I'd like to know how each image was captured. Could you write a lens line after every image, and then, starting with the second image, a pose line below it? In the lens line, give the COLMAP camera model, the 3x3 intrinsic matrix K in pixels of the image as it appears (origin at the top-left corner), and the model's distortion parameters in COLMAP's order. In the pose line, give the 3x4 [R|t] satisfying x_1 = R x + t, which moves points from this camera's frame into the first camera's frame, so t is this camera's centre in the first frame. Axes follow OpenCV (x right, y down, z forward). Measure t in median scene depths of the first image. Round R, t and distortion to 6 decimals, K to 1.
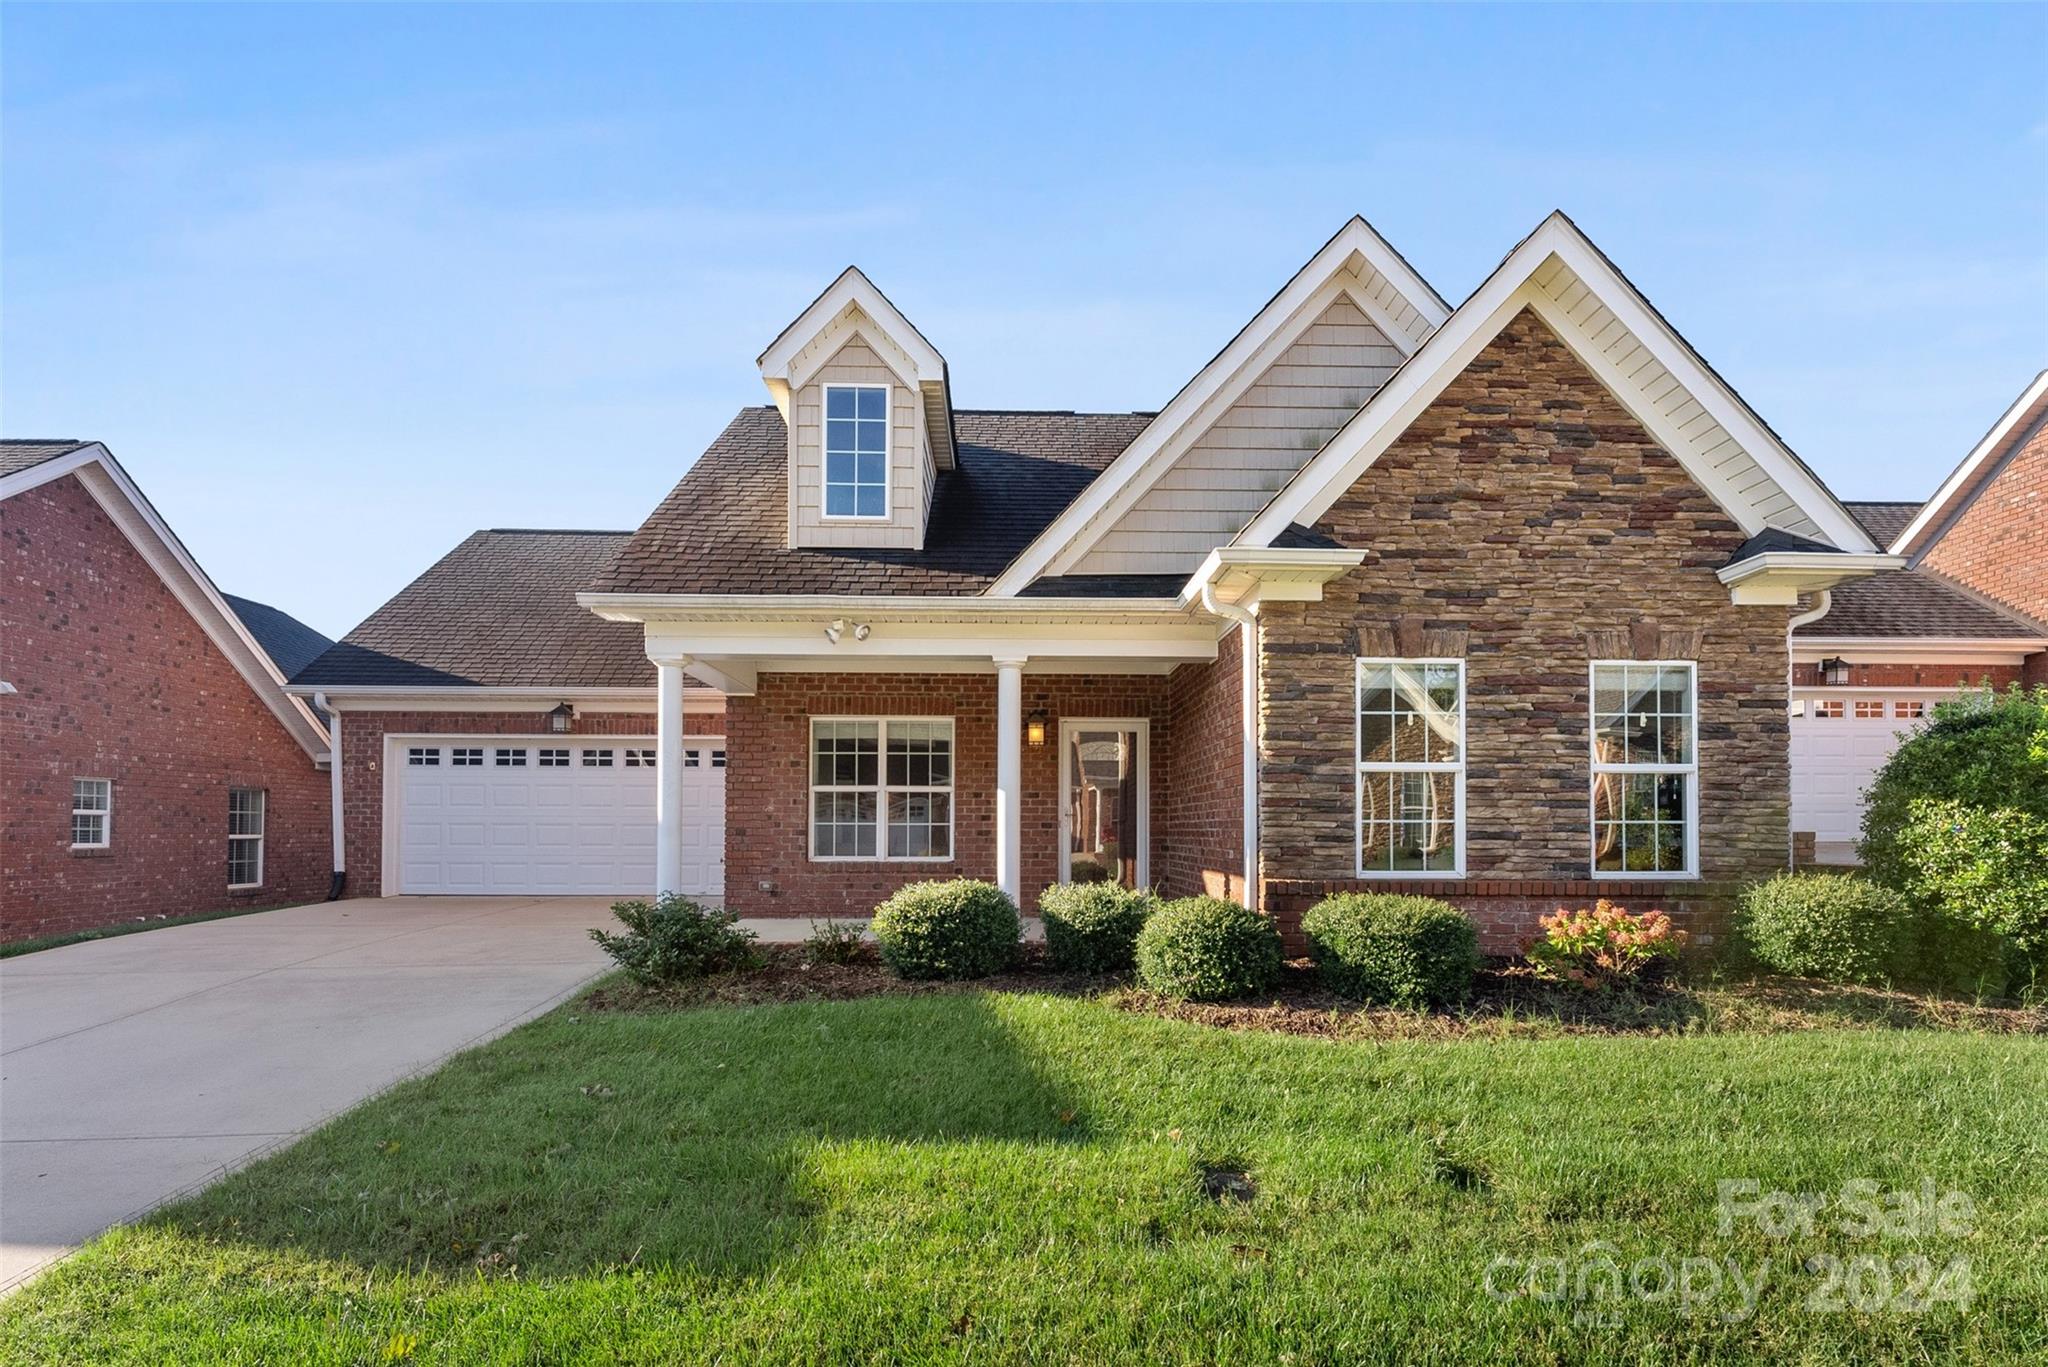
lens RADIAL K [[822.7, 0, 1018.4], [0, 822.7, 701.0], [0, 0, 1]] dist [-0.000943, -0.000038]
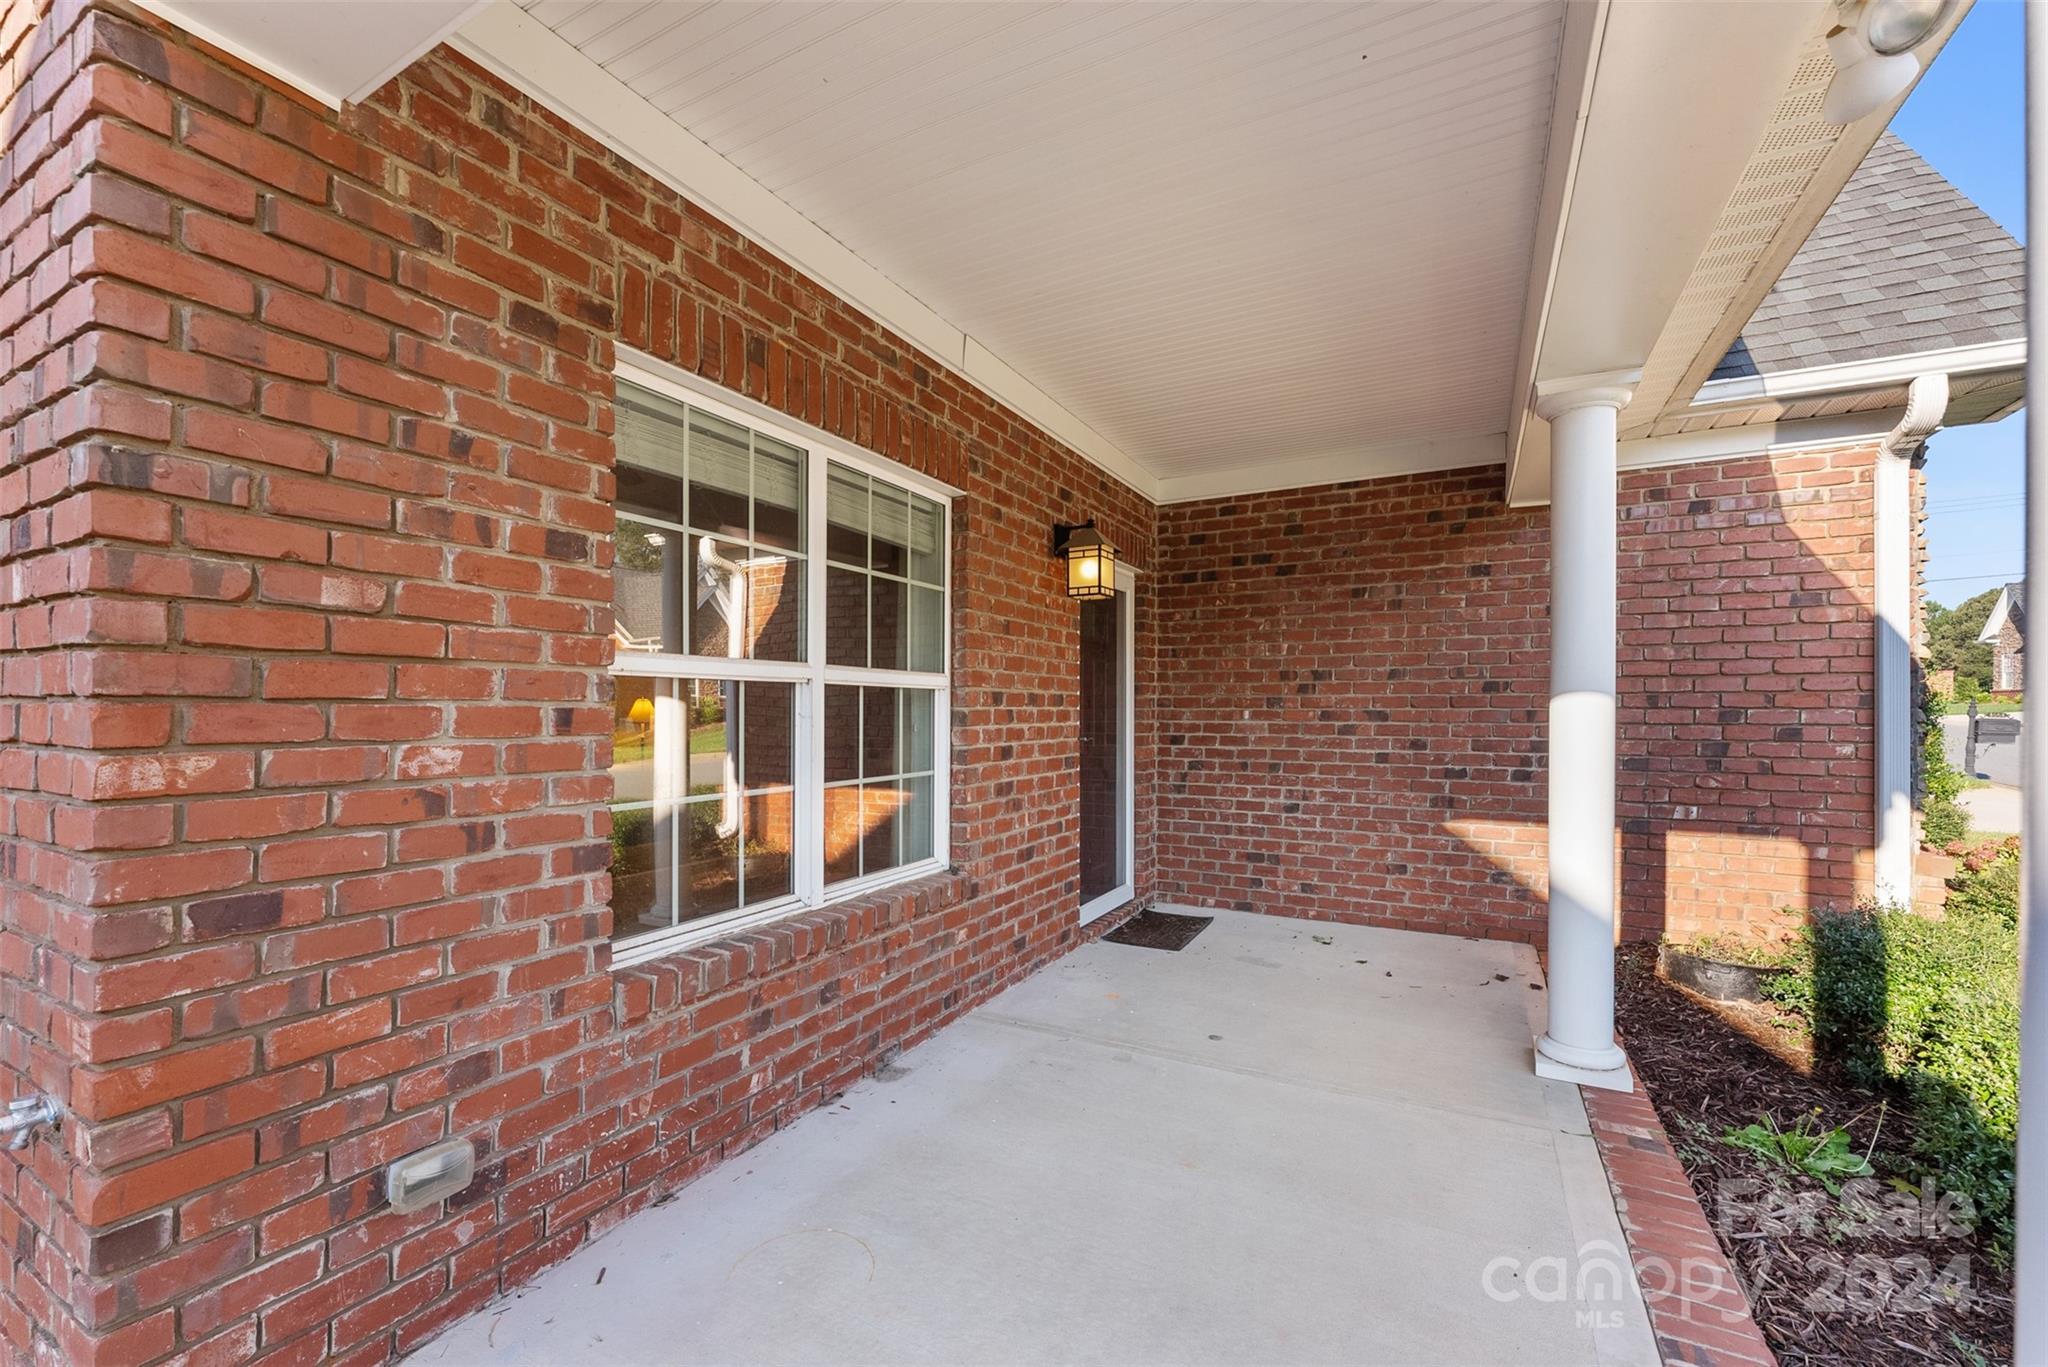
lens RADIAL K [[824.9, 0, 1025.0], [0, 824.9, 710.9], [0, 0, 1]] dist [0.000060, 0.000003]
pose [[0.483878, -0.002438, 0.875132, -0.402389], [-0.015750, 0.999810, 0.011494, 0.115387], [-0.874994, -0.019345, 0.483748, 0.787611]]
